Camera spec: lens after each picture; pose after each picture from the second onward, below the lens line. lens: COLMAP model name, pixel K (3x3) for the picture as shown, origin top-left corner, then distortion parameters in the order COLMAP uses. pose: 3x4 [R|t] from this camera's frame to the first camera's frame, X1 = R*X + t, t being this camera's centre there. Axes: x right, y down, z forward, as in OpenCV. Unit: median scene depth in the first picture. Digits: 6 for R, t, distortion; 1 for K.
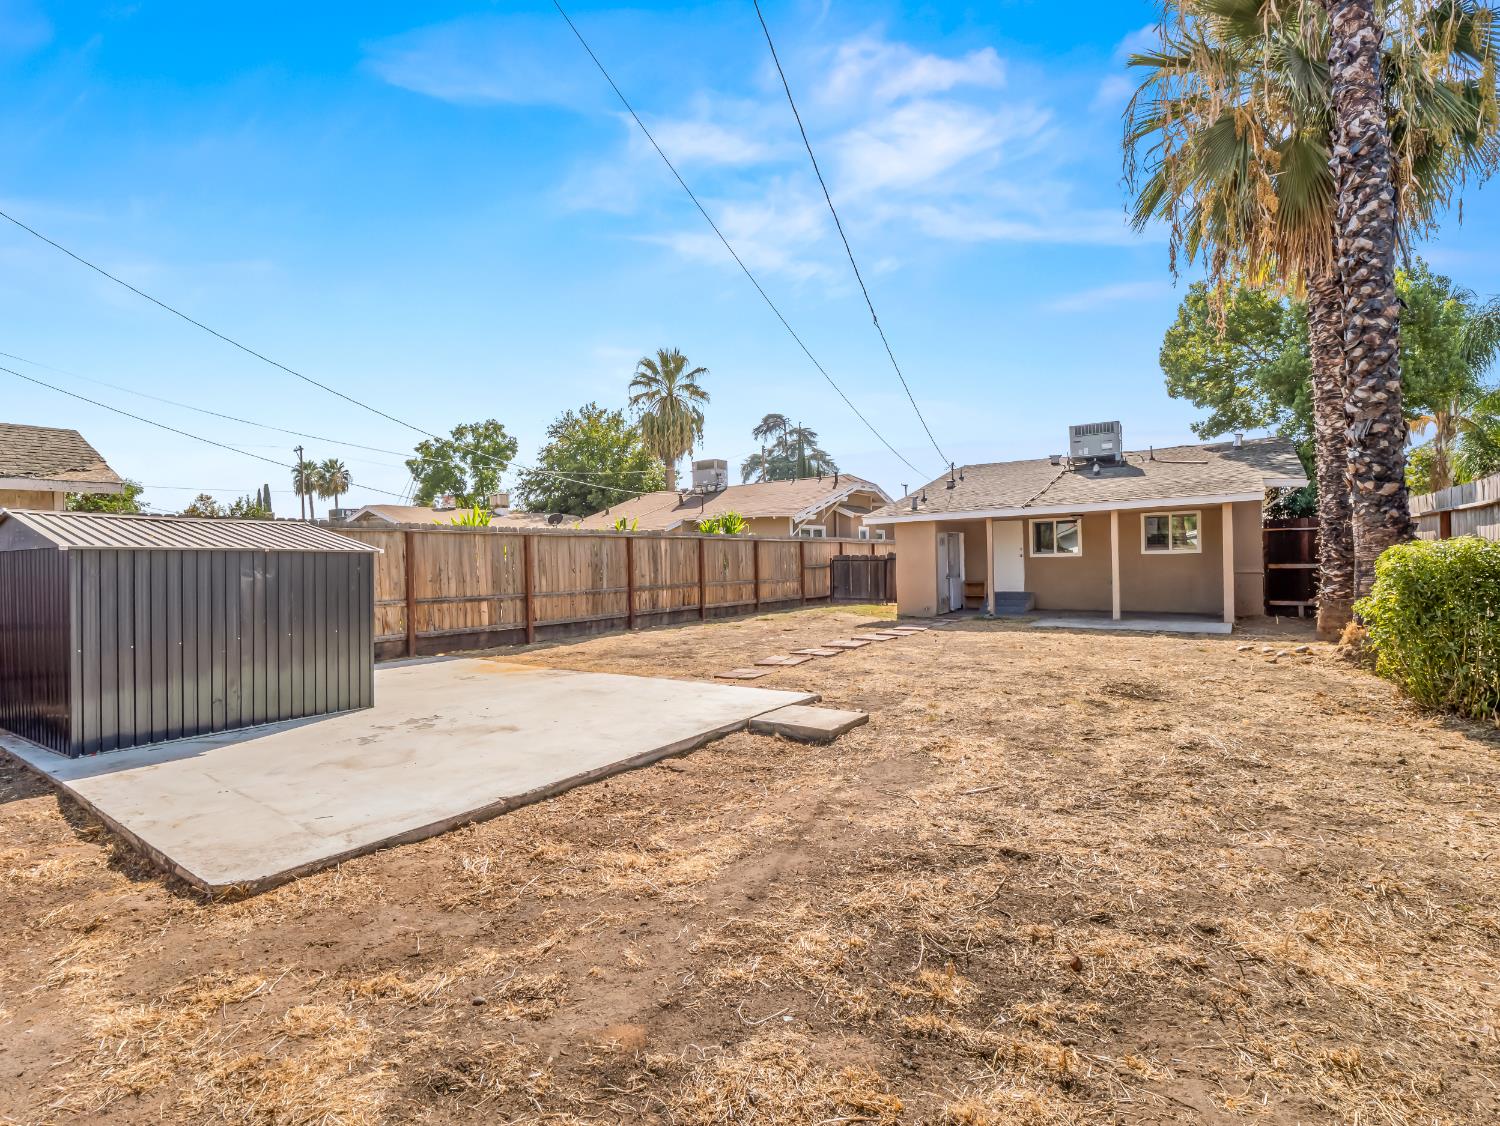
lens RADIAL K [[724.8, 0, 748.0], [0, 724.8, 560.5], [0, 0, 1]] dist [-0.003941, -0.004688]
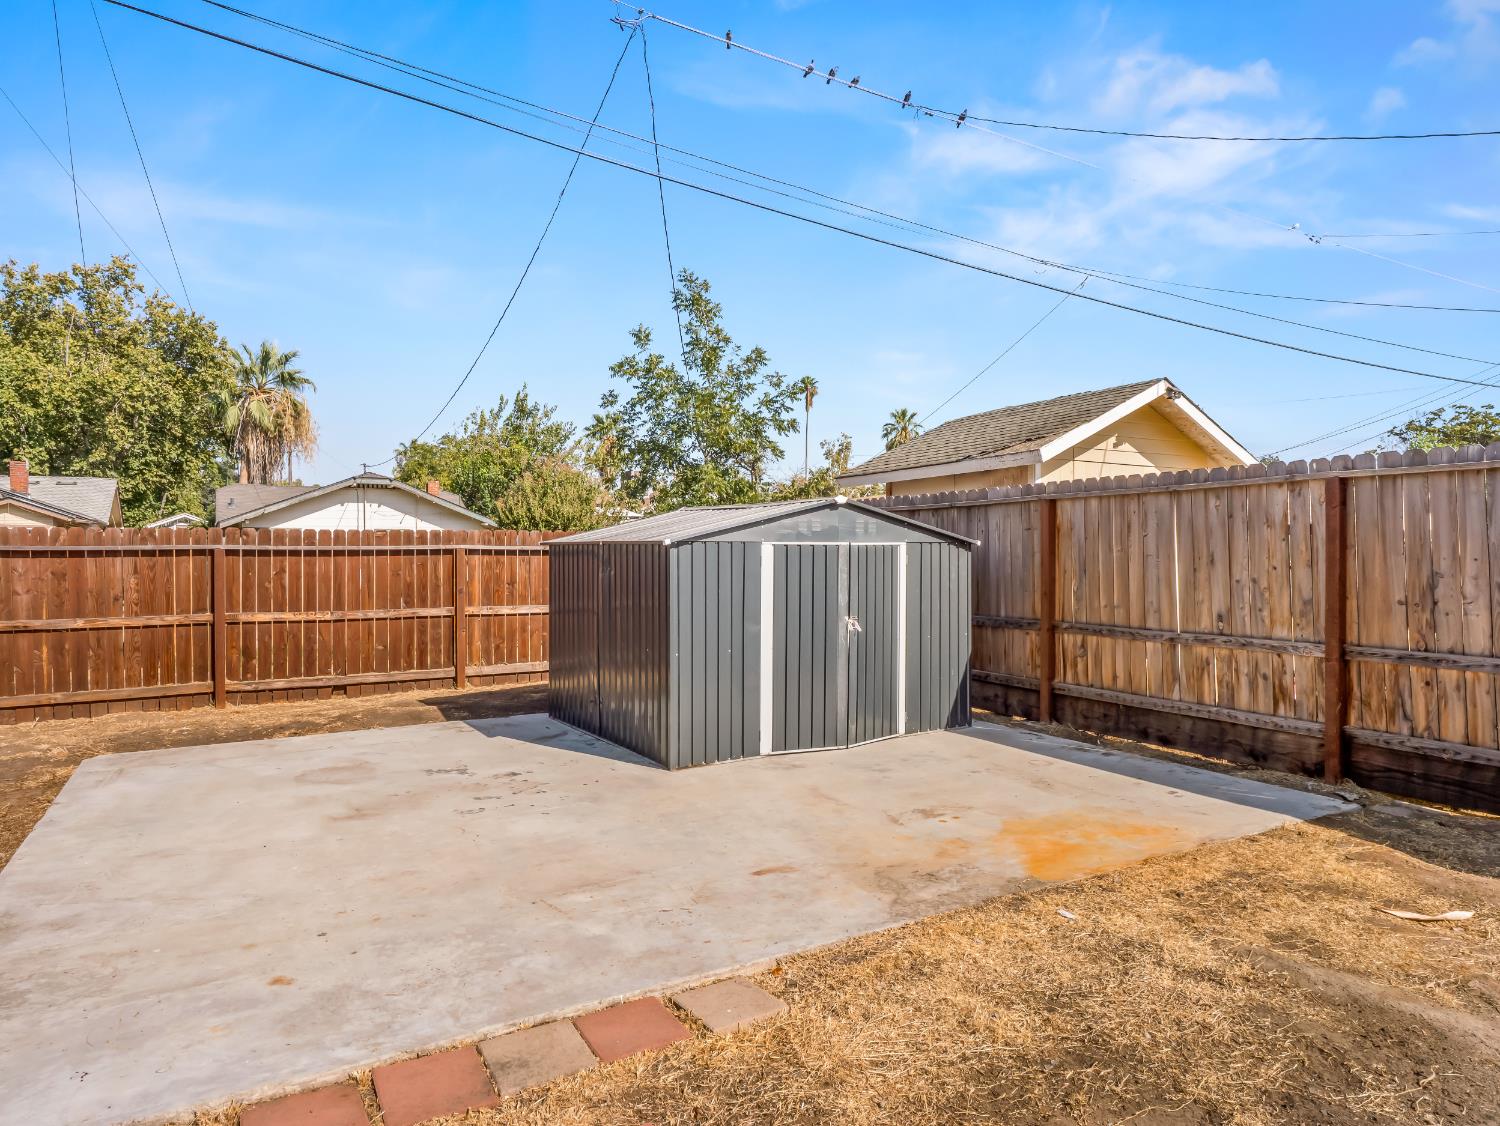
lens RADIAL K [[921.7, 0, 749.9], [0, 921.7, 558.4], [0, 0, 1]] dist [-0.001302, 0.005291]
pose [[-0.434597, 0.015975, -0.900483, 0.109452], [0.008566, 0.999871, 0.013604, -0.003272], [0.900584, -0.001801, -0.434677, 0.682734]]
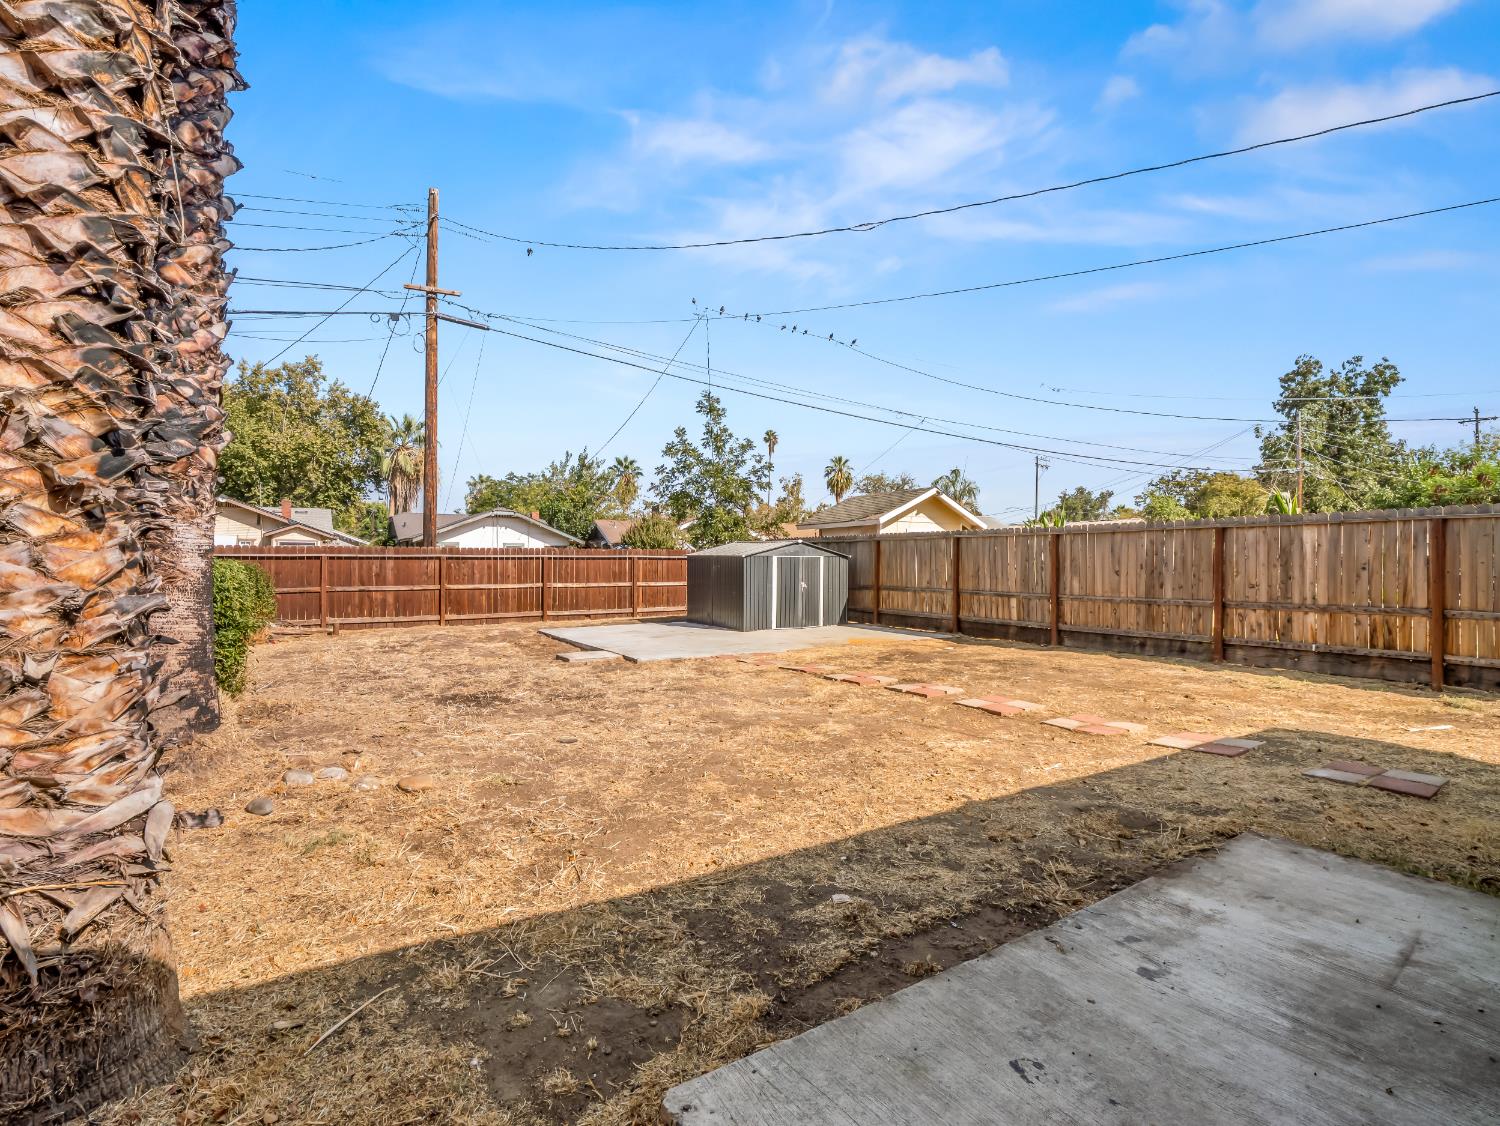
lens RADIAL K [[724.8, 0, 741.3], [0, 724.8, 558.8], [0, 0, 1]] dist [-0.003941, -0.004688]
pose [[-0.410245, 0.007825, -0.911942, 0.646886], [0.002179, 0.999969, 0.007600, -0.009210], [0.911973, 0.001130, -0.410250, 0.869428]]
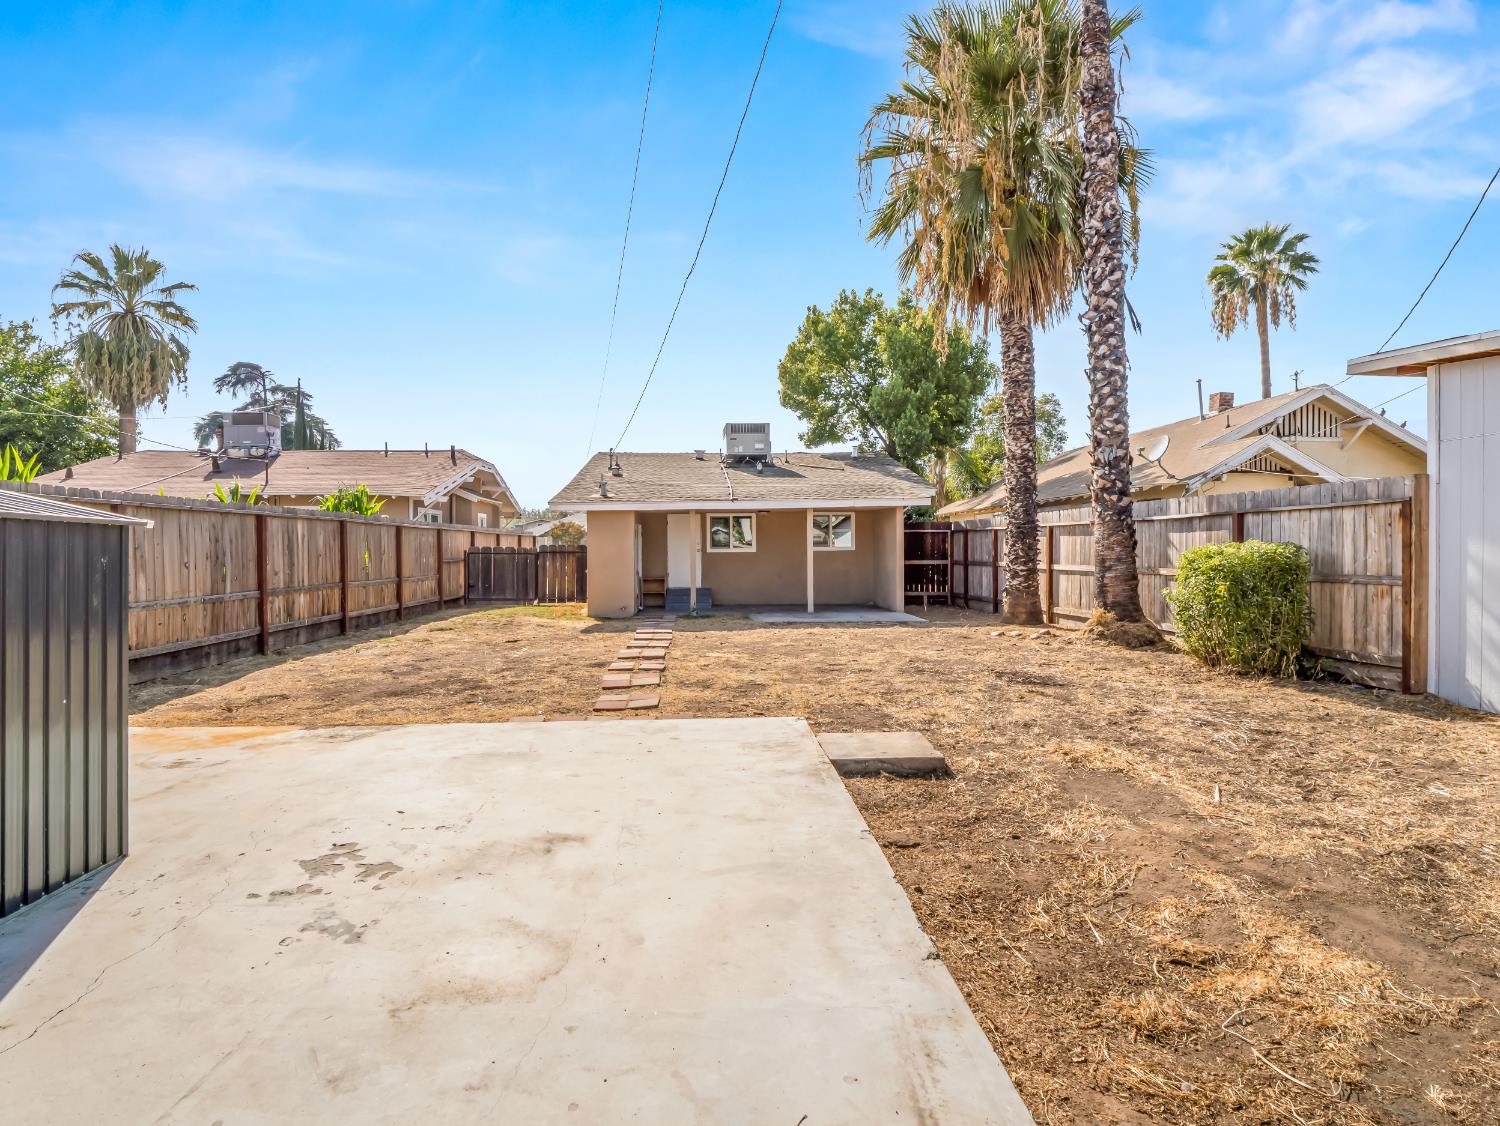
lens RADIAL K [[770.8, 0, 746.9], [0, 770.8, 553.0], [0, 0, 1]] dist [-0.006957, -0.003628]
pose [[0.792894, 0.011111, 0.609259, -0.238909], [-0.009133, 0.999938, -0.006350, 0.003034], [-0.609291, -0.000529, 0.792946, 0.172758]]
